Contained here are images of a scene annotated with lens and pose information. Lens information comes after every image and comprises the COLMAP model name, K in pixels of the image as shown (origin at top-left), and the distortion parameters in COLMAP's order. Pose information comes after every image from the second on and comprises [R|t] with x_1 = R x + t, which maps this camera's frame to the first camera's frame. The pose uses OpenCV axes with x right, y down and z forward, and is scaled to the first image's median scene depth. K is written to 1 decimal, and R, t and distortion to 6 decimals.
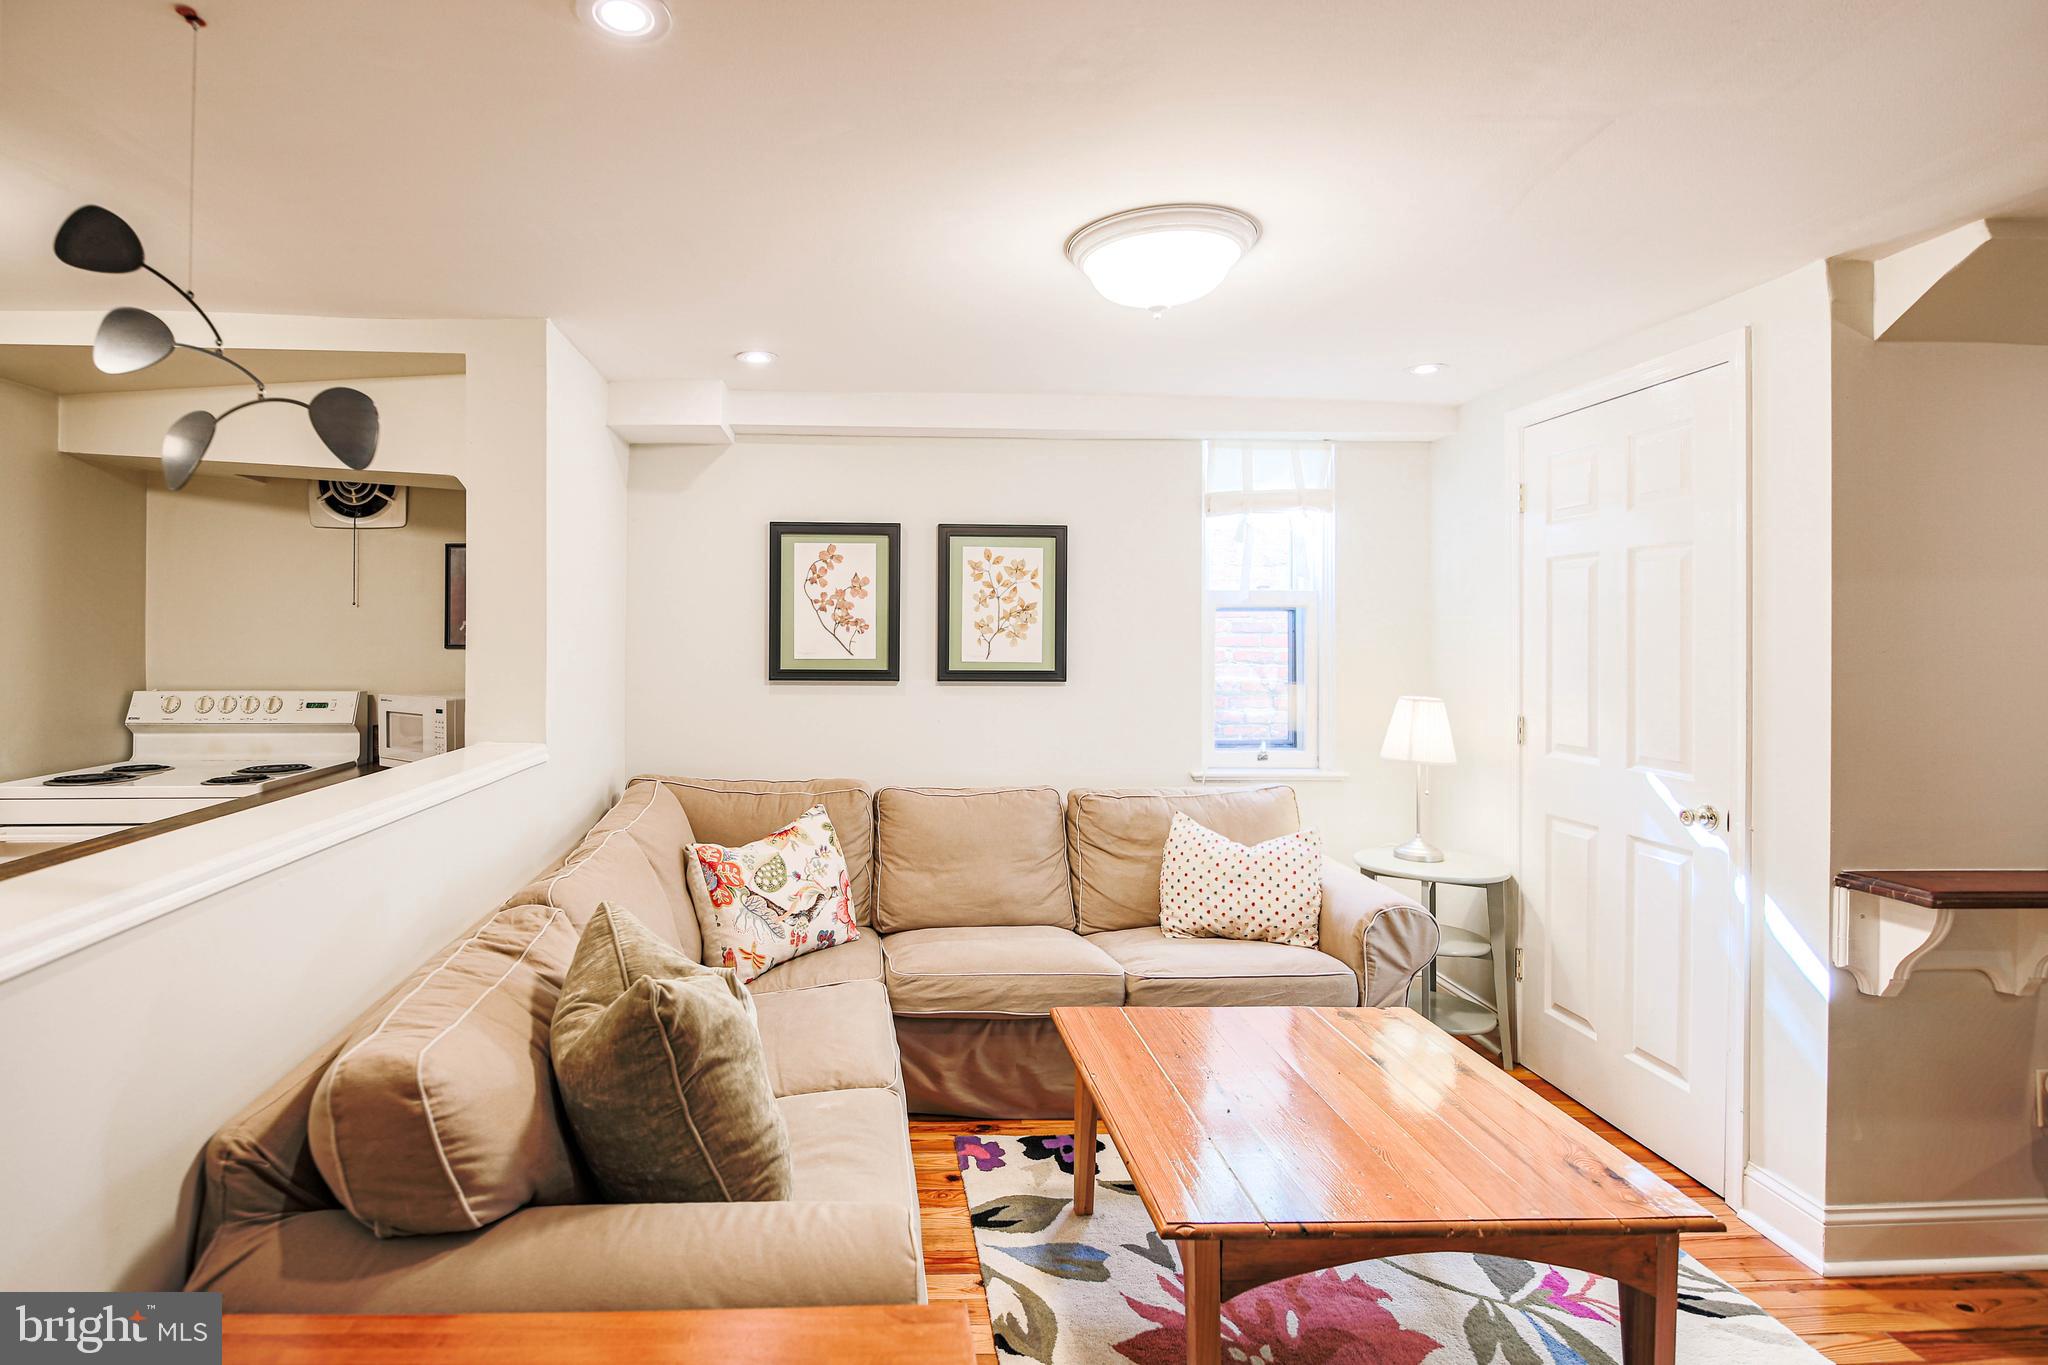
lens RADIAL K [[984.7, 0, 886.9], [0, 984.7, 638.9], [0, 0, 1]] dist [0.005282, -0.006958]
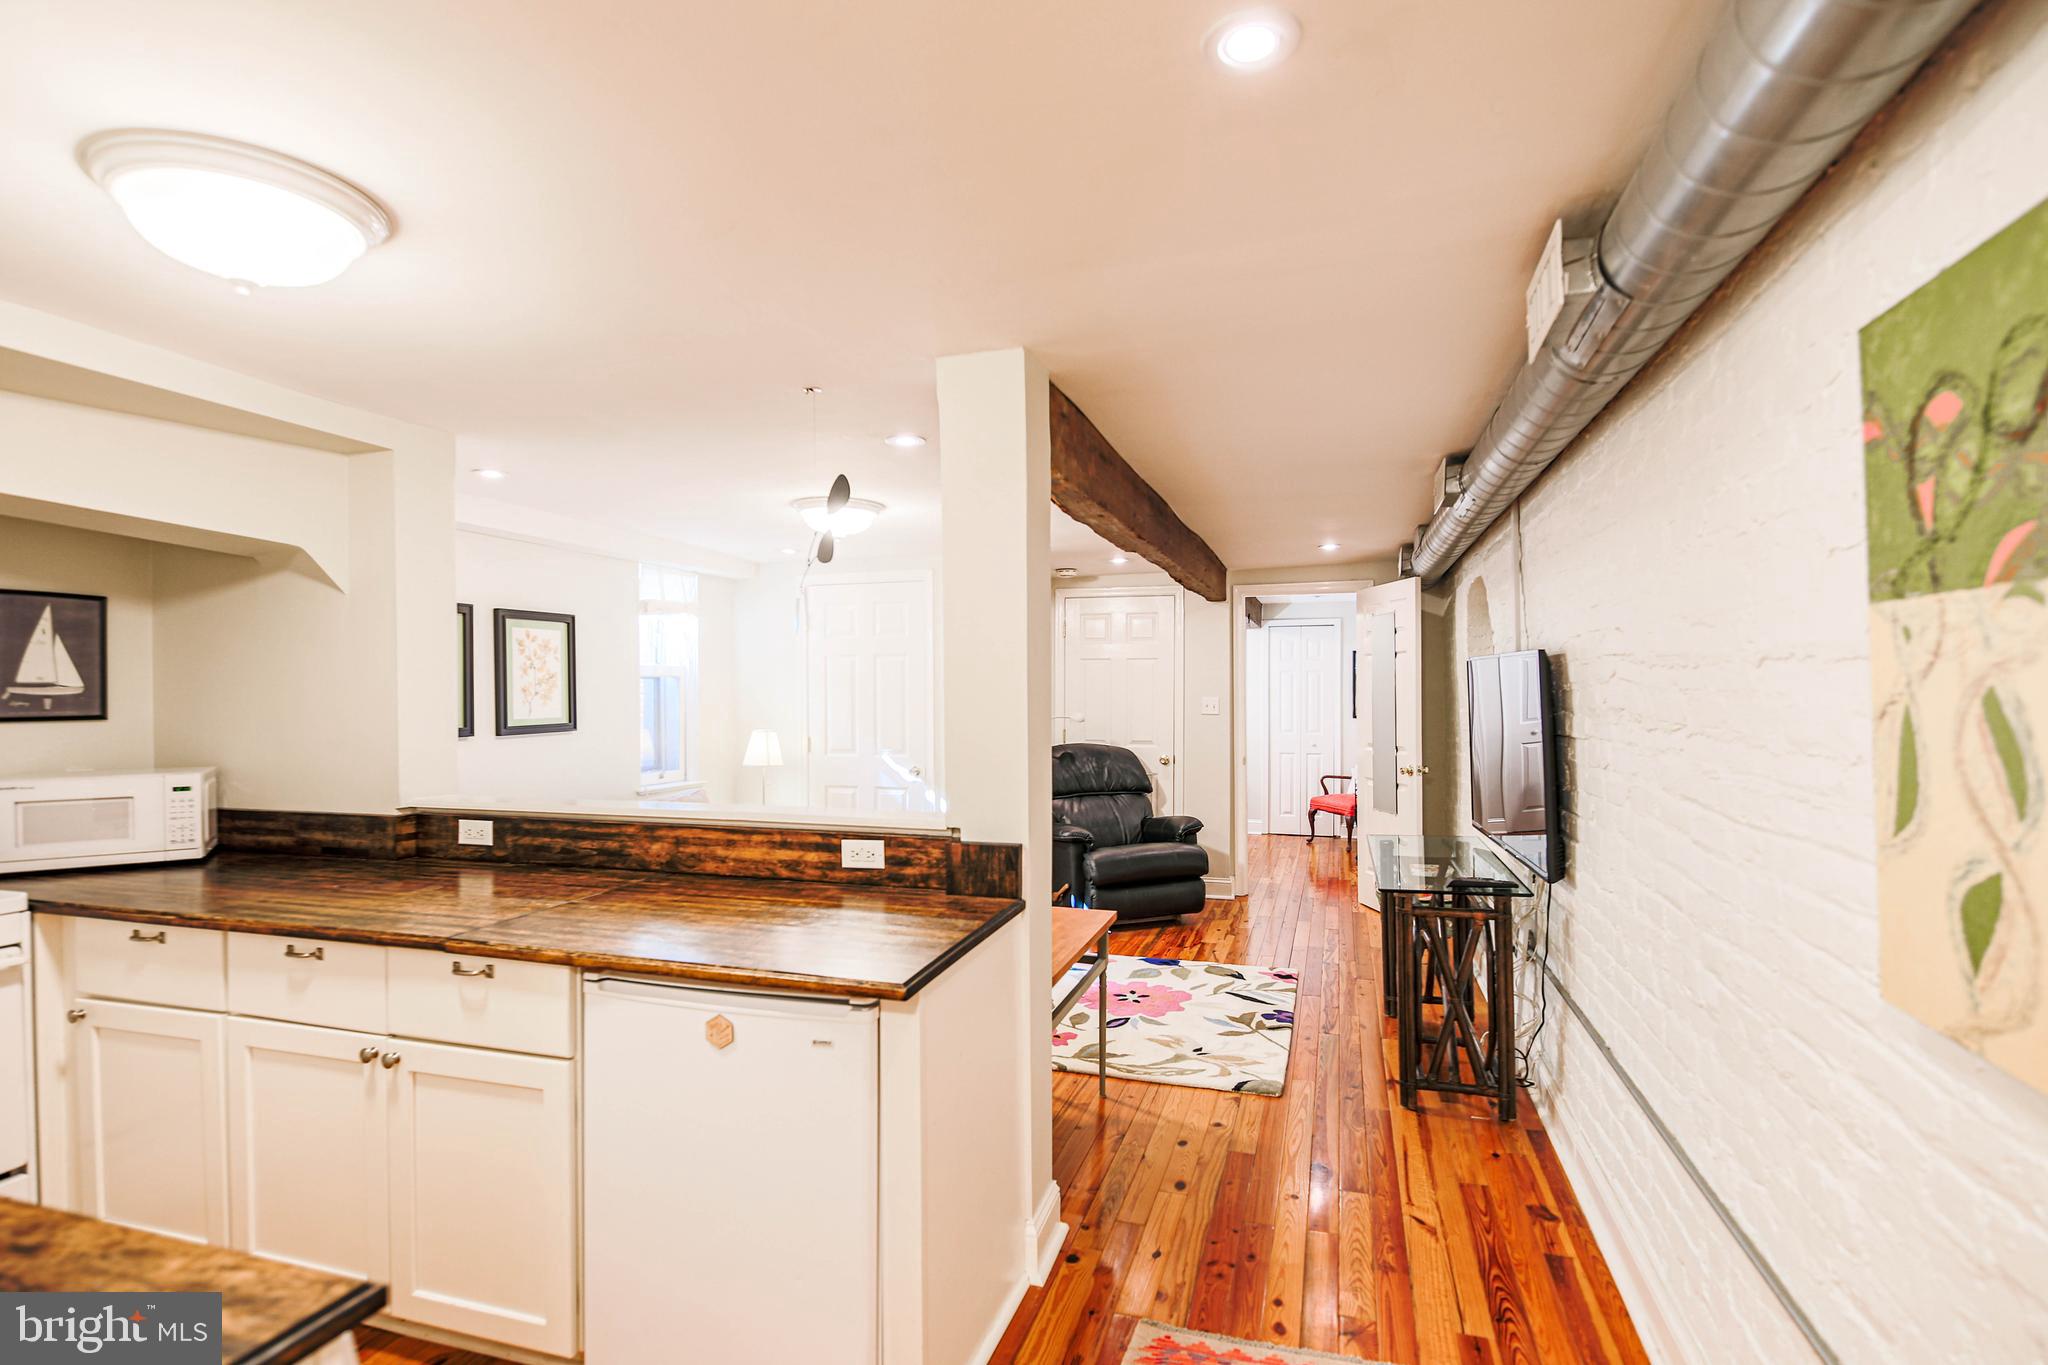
lens RADIAL K [[993.9, 0, 1001.2], [0, 993.9, 702.5], [0, 0, 1]] dist [0.019897, -0.015493]
pose [[0.350119, -0.016632, 0.936558, -1.035138], [0.007246, 0.999861, 0.015047, -0.014282], [-0.936677, 0.001518, 0.350191, -0.022004]]
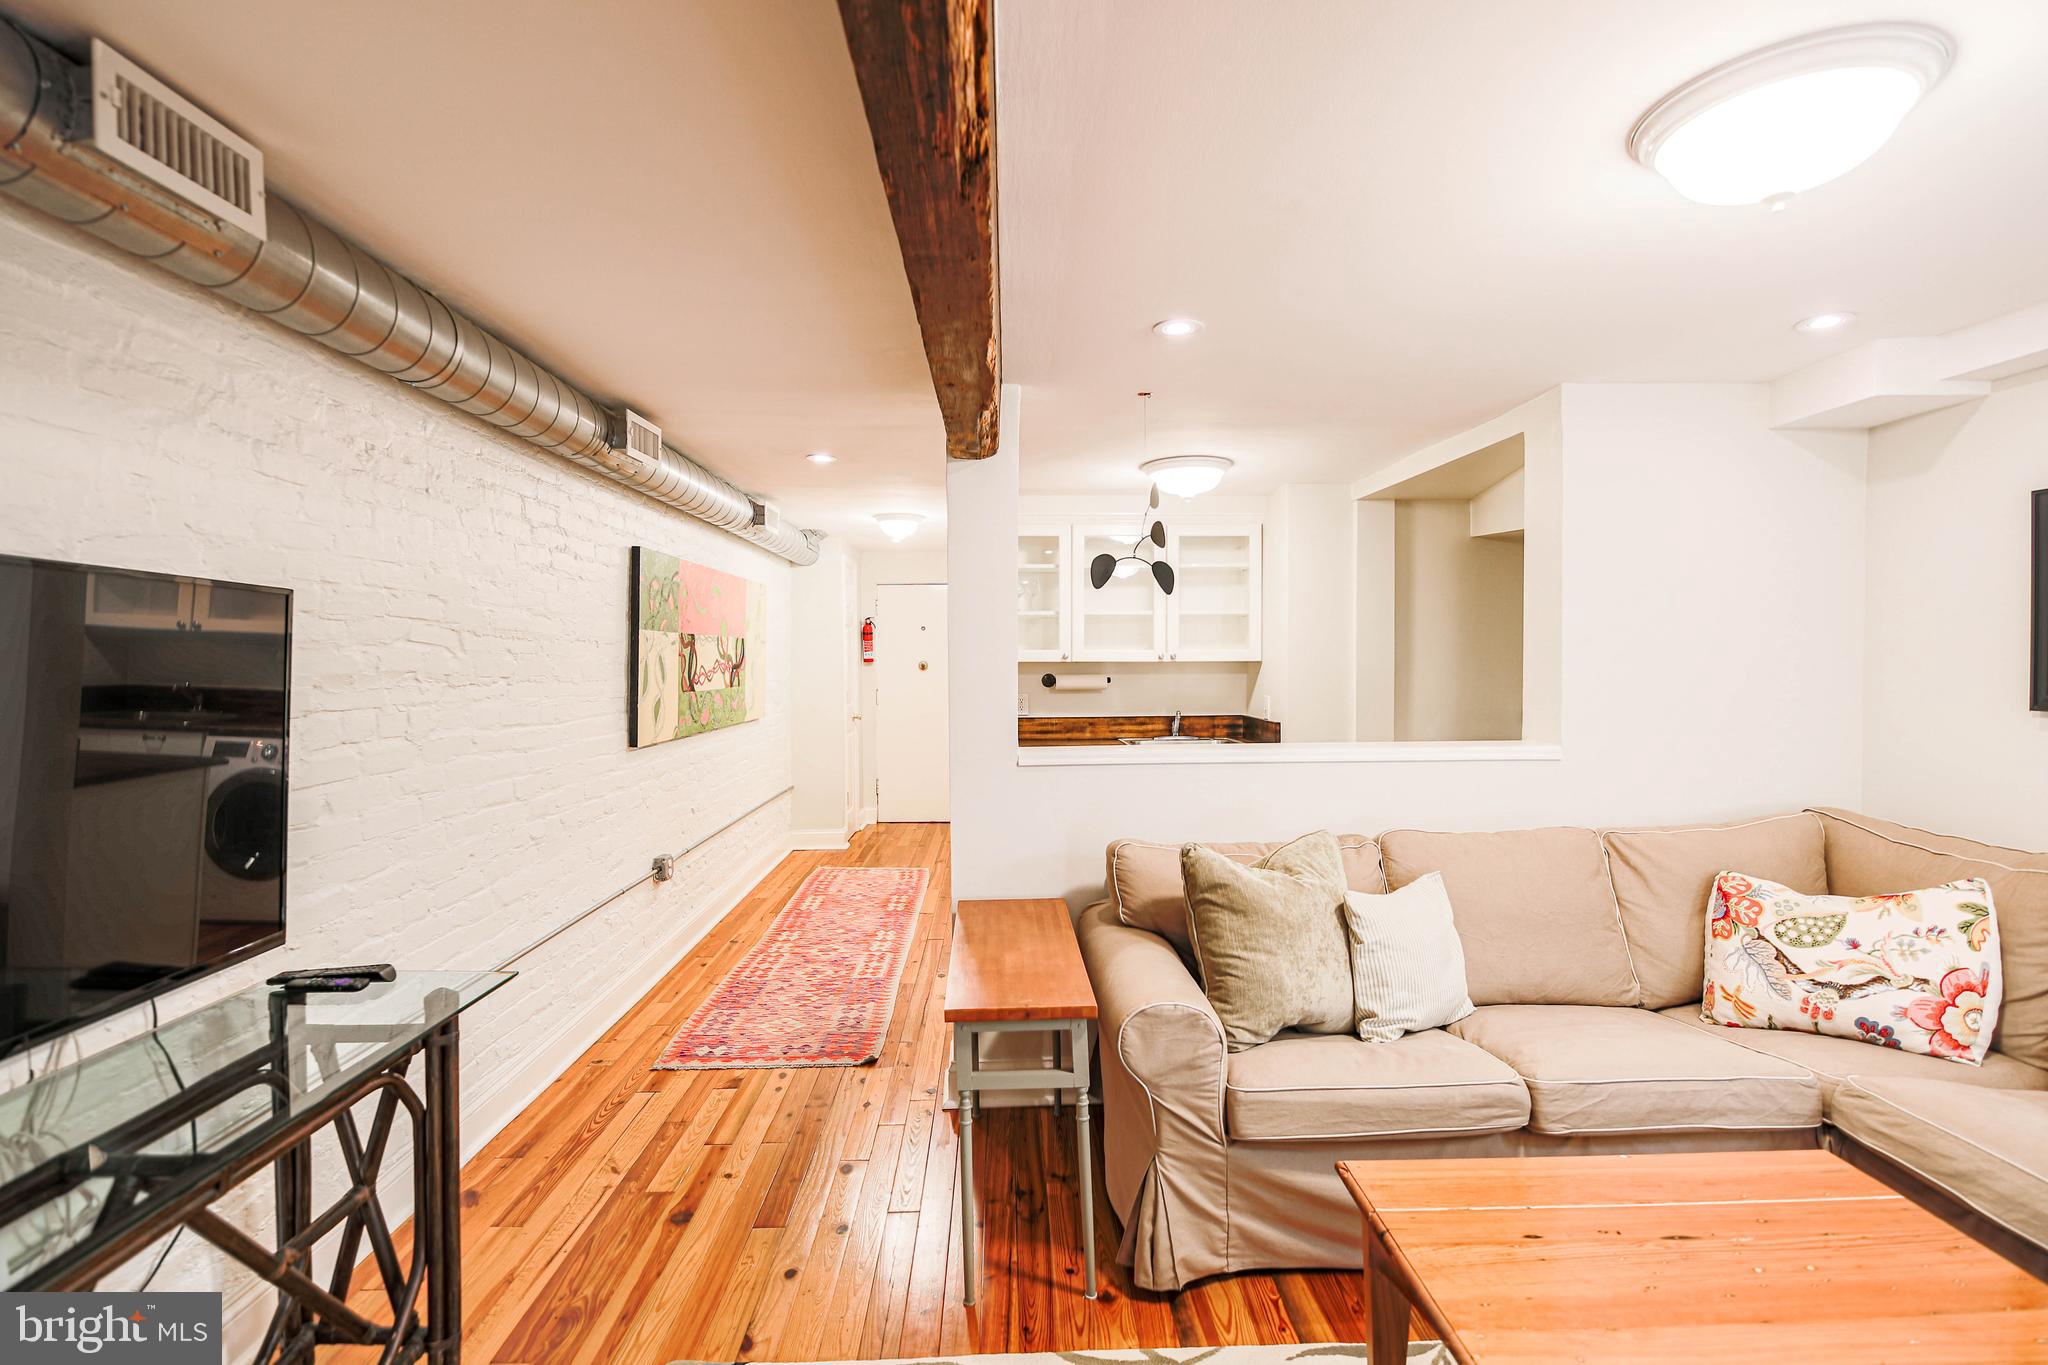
lens RADIAL K [[947.6, 0, 1011.9], [0, 947.6, 681.3], [0, 0, 1]] dist [0.005321, -0.010484]
pose [[-0.019192, 0.020037, -0.999615, 0.674356], [0.006376, 0.999781, 0.019918, 0.002094], [0.999795, -0.005991, -0.019315, 0.305554]]
